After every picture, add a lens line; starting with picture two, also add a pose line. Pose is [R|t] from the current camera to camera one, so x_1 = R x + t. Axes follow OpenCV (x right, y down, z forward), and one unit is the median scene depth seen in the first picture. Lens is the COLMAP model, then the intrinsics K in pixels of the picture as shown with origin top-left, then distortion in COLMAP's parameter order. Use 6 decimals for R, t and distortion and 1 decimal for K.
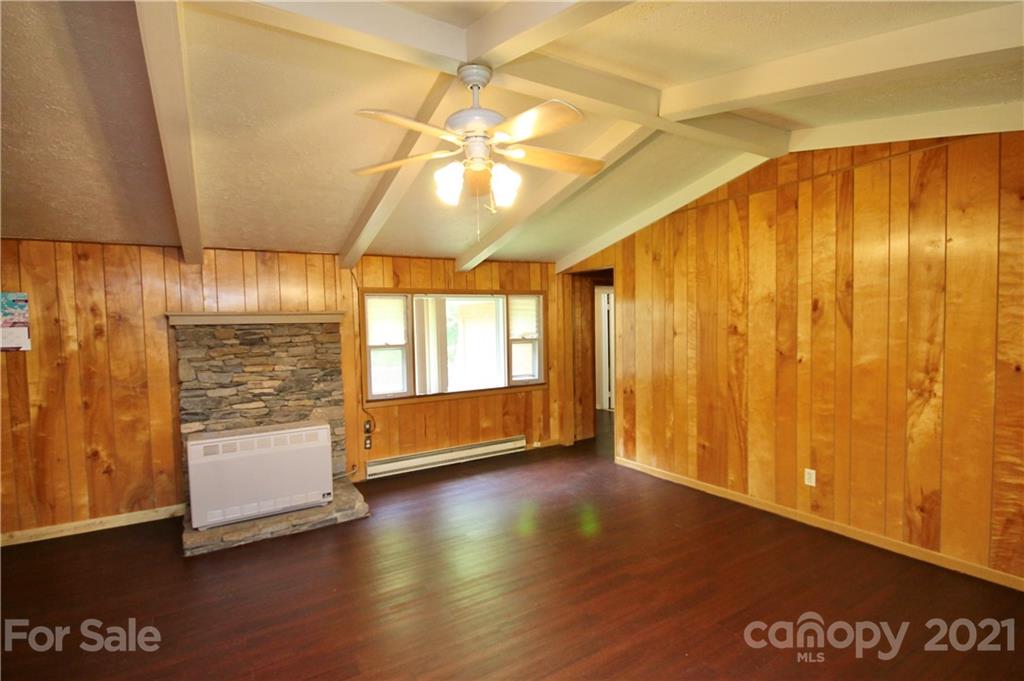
lens RADIAL K [[477.8, 0, 515.8], [0, 477.8, 349.5], [0, 0, 1]] dist [0.002019, -0.006563]
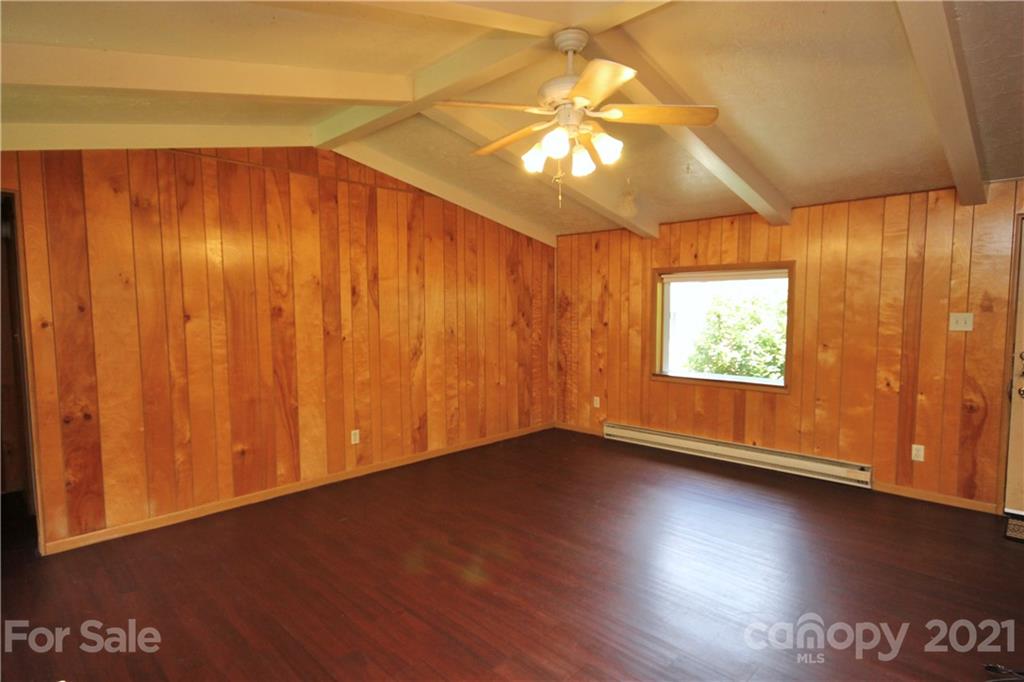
lens RADIAL K [[559.1, 0, 509.8], [0, 559.1, 352.6], [0, 0, 1]] dist [0.000861, 0.000067]
pose [[-0.230269, -0.053951, 0.971630, -0.732189], [0.058869, 0.995861, 0.069248, -0.011477], [-0.971345, 0.073144, -0.226140, 0.845898]]
